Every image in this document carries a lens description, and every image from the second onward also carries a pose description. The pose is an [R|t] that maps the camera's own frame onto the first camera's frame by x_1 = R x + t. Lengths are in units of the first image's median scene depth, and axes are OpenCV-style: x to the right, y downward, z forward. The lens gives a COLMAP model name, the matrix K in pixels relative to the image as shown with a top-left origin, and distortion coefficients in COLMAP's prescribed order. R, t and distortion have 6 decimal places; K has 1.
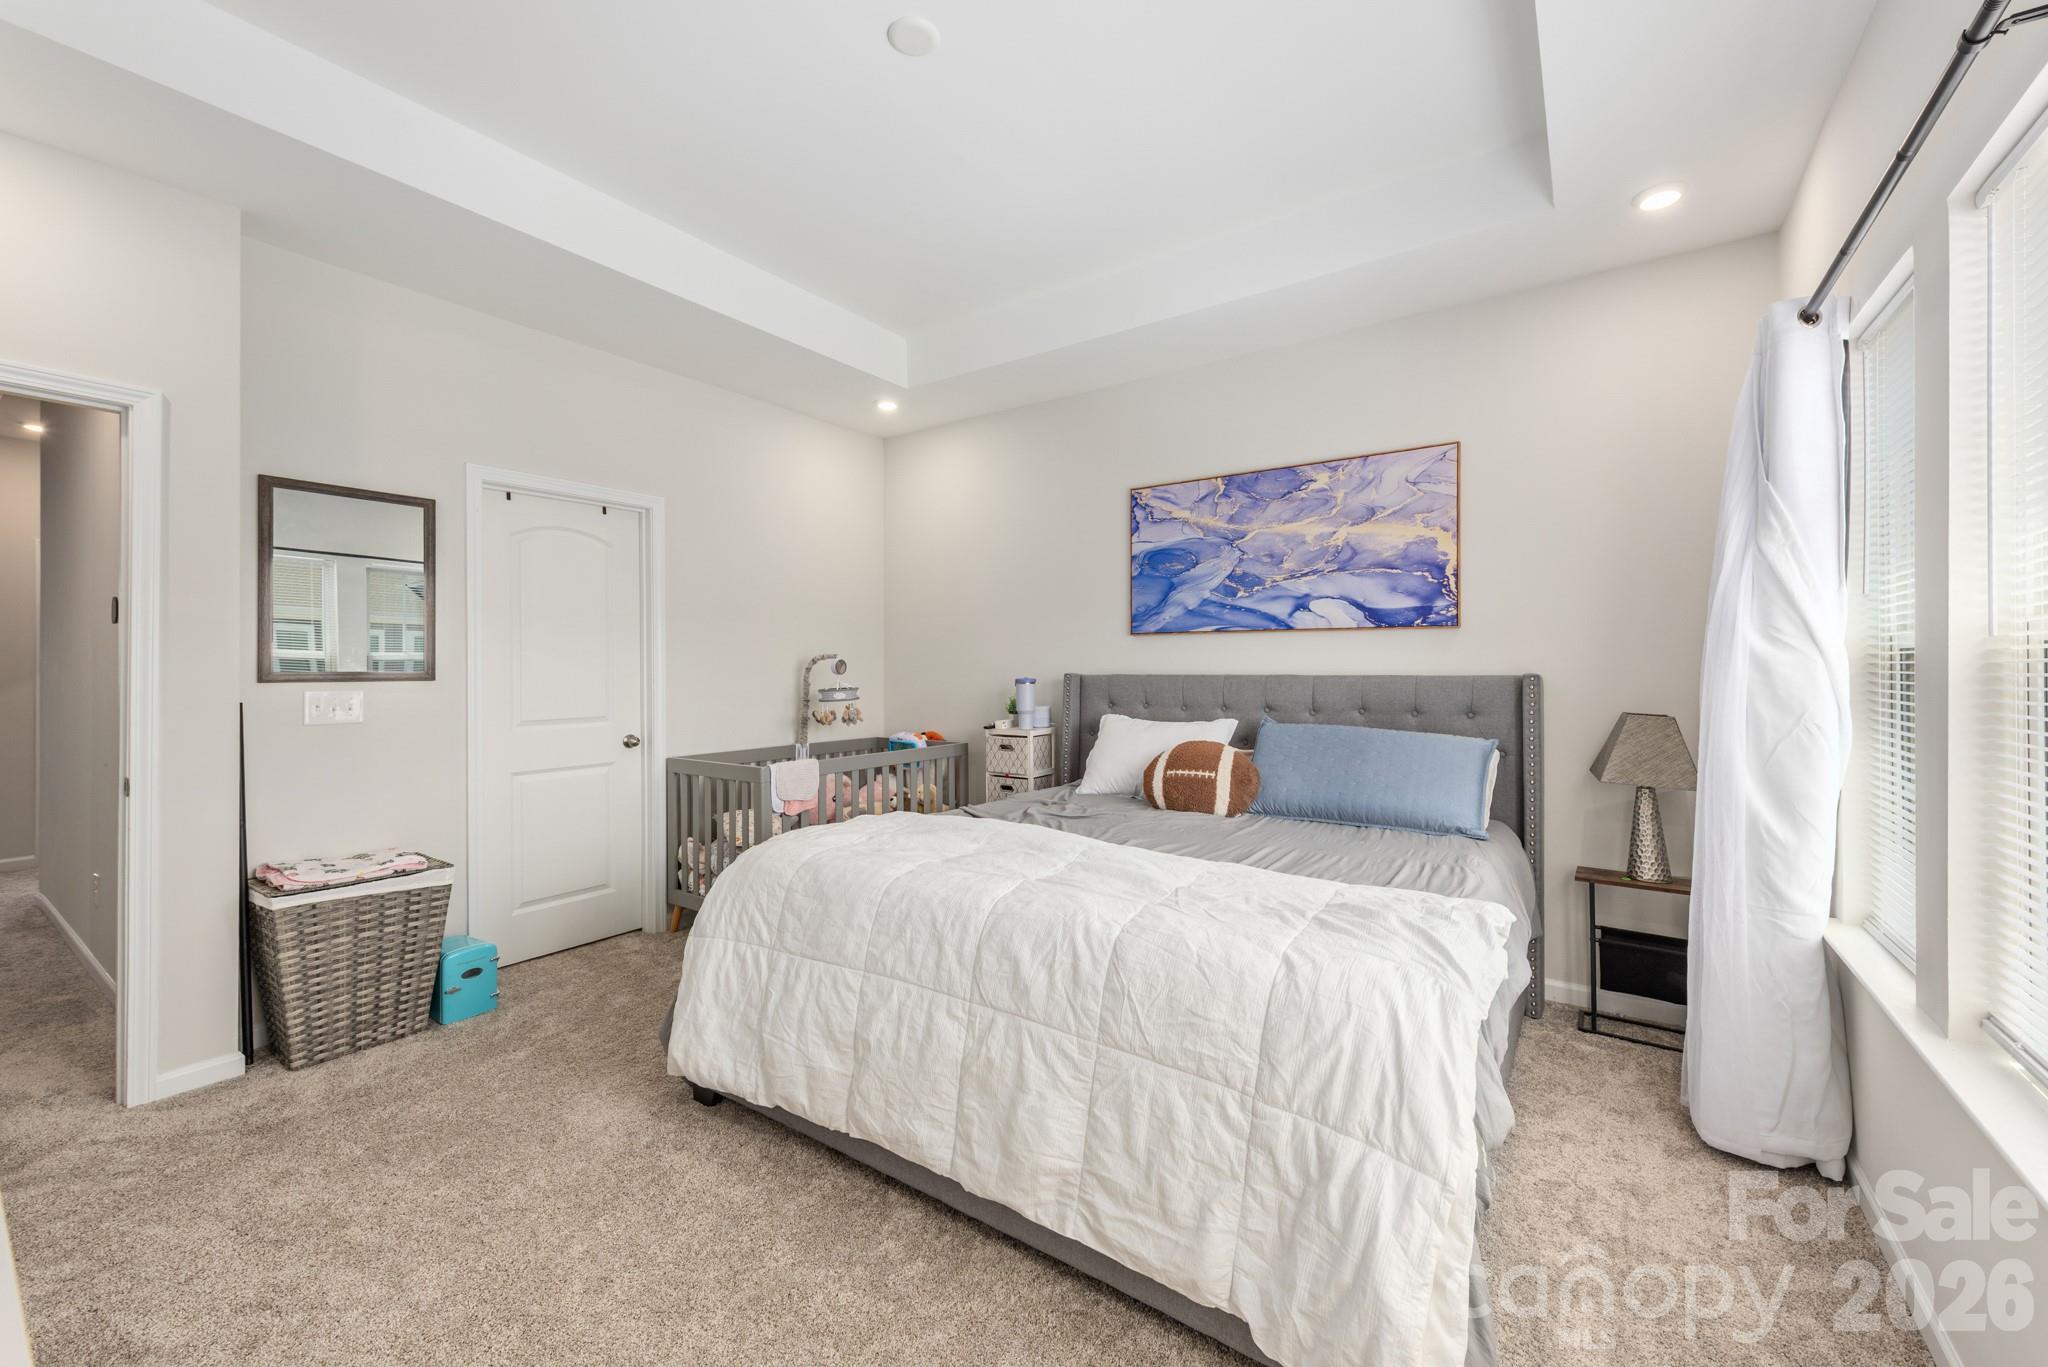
lens RADIAL K [[798.4, 0, 1036.3], [0, 798.4, 665.7], [0, 0, 1]] dist [0.005907, -0.001955]
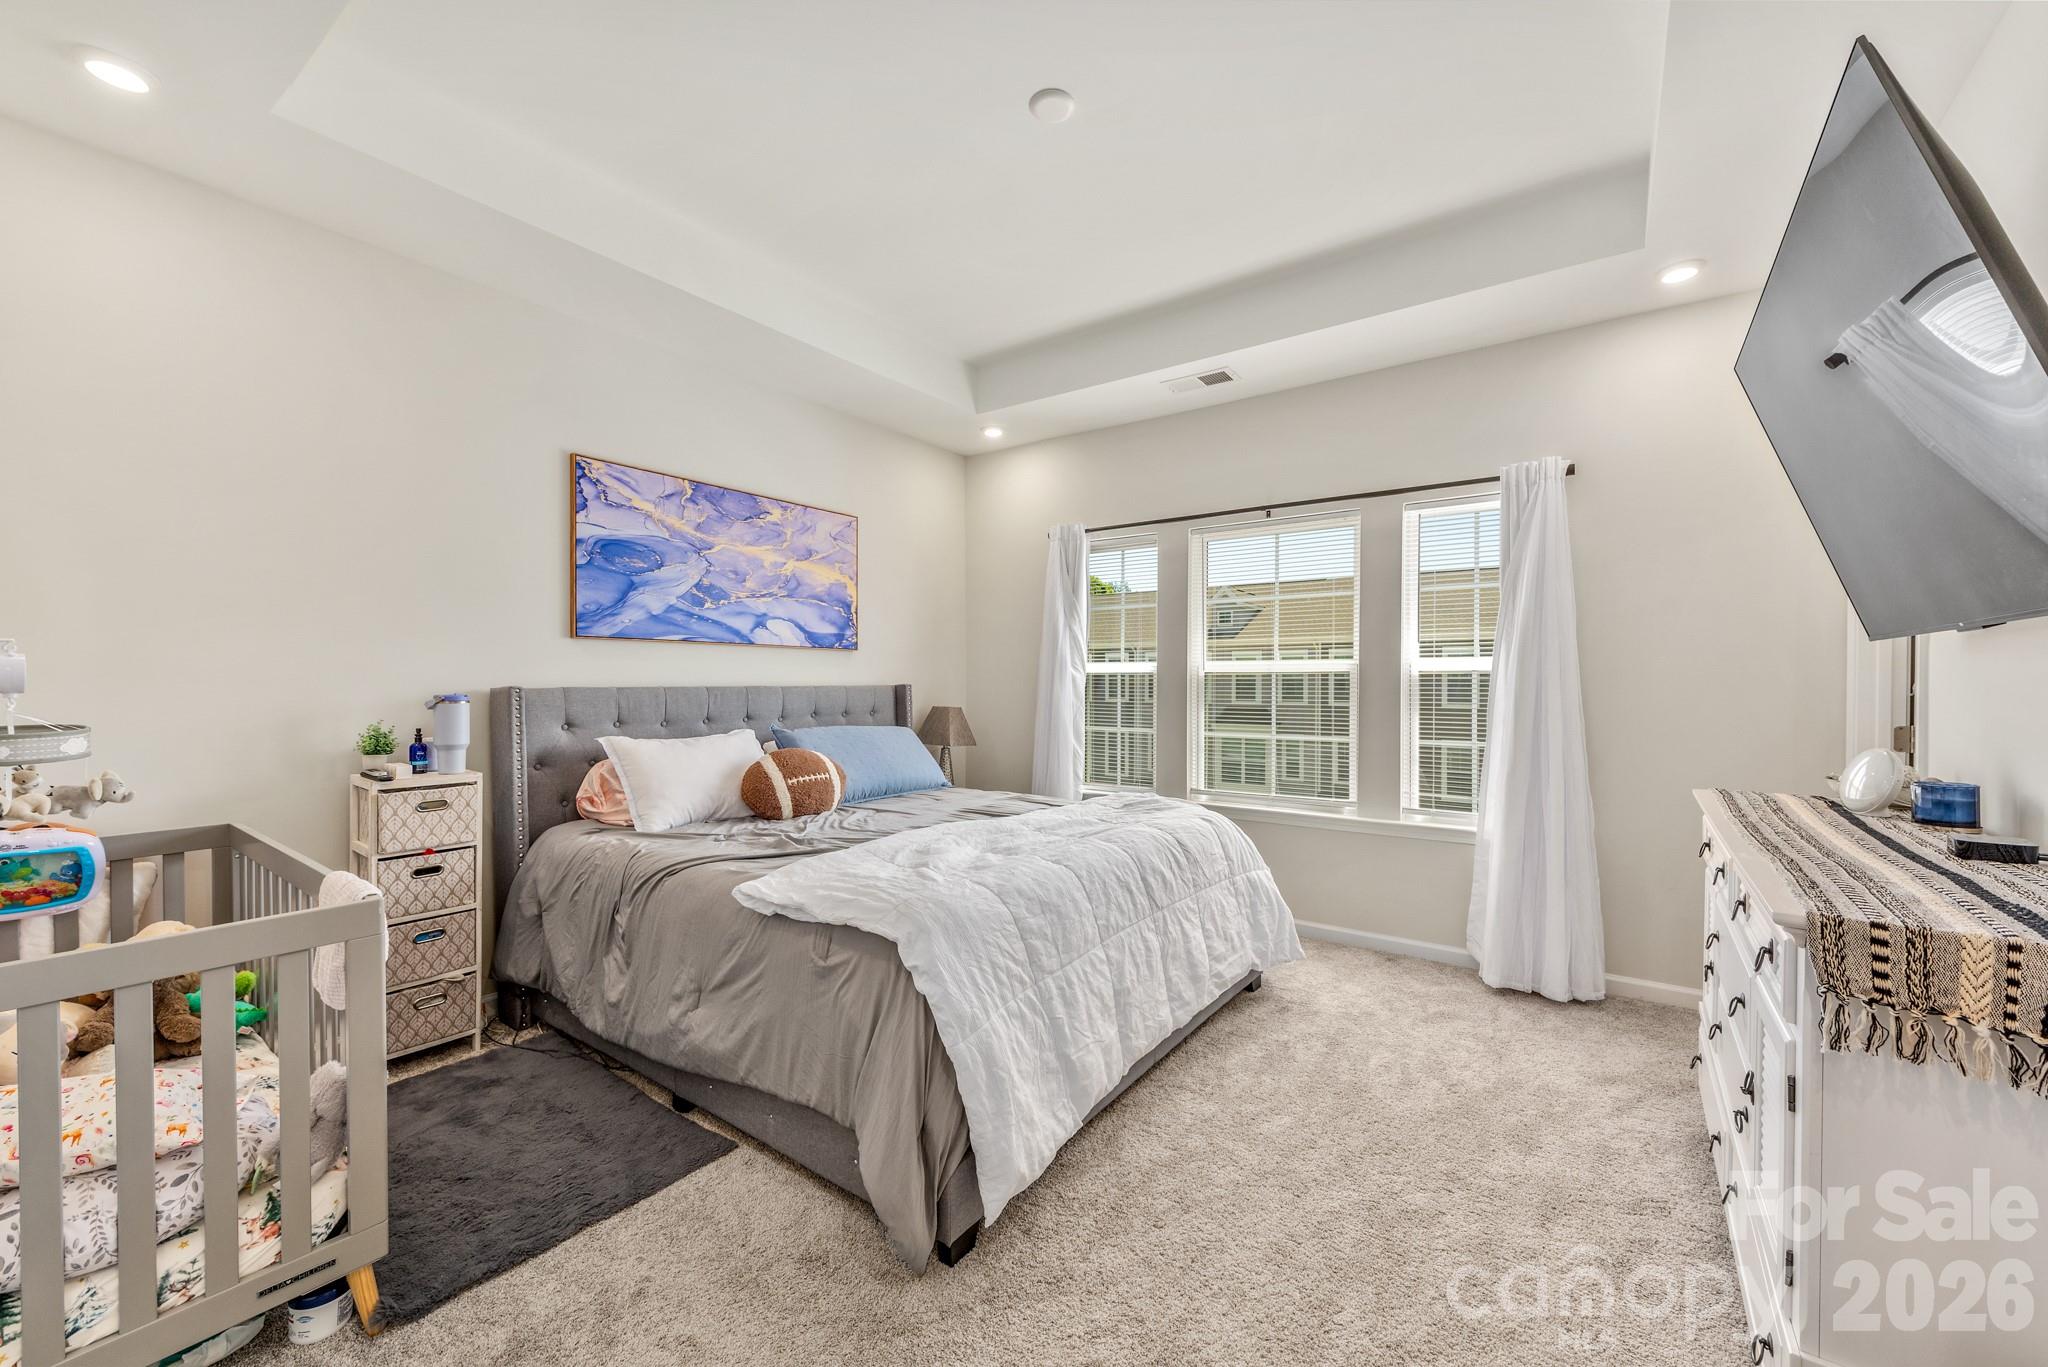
lens RADIAL K [[798.4, 0, 1034.8], [0, 798.4, 693.3], [0, 0, 1]] dist [0.005907, -0.001955]
pose [[0.010988, -0.012616, 0.999860, -0.733027], [-0.001424, 0.999919, 0.012632, 0.006574], [-0.999939, -0.001563, 0.010969, 0.581755]]
